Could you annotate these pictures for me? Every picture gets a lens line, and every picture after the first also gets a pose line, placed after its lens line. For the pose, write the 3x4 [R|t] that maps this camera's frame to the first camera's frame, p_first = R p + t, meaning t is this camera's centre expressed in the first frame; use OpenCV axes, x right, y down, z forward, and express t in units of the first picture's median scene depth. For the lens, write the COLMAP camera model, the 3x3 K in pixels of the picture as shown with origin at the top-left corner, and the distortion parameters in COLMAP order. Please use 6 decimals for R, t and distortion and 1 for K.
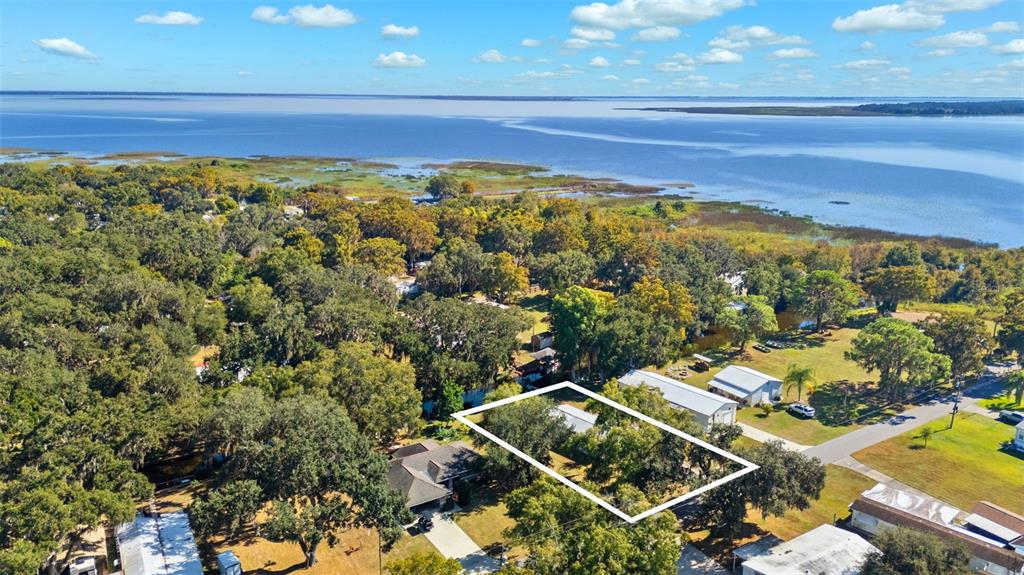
lens RADIAL K [[715.7, 0, 512.0], [0, 715.7, 287.5], [0, 0, 1]] dist [0.007484, -0.003820]
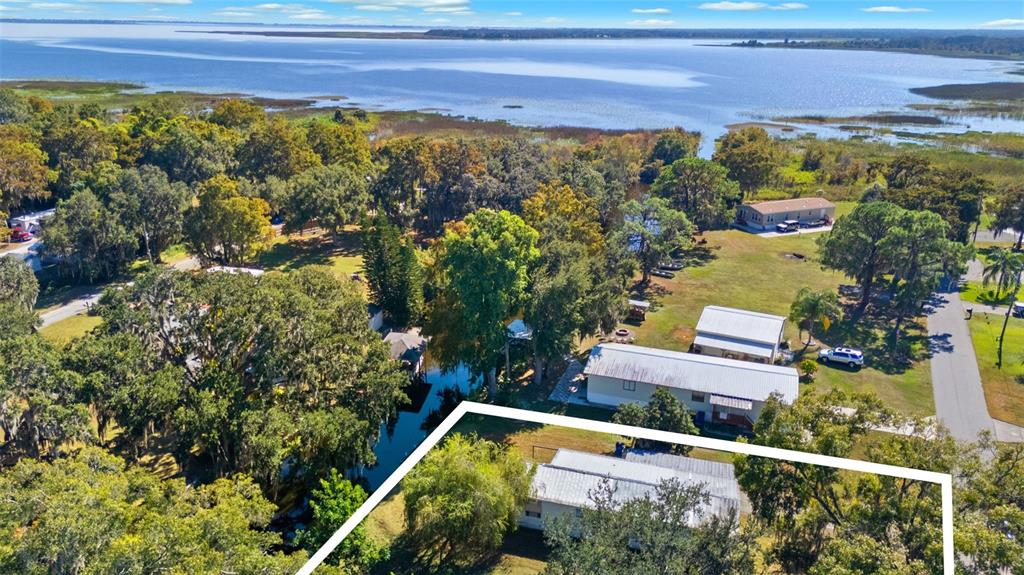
lens RADIAL K [[715.7, 0, 512.0], [0, 715.7, 287.5], [0, 0, 1]] dist [0.007484, -0.003820]
pose [[0.848509, -0.165512, 0.502631, -0.113679], [0.117714, 0.985065, 0.125657, -0.006607], [-0.515922, -0.047454, 0.855320, 0.390206]]
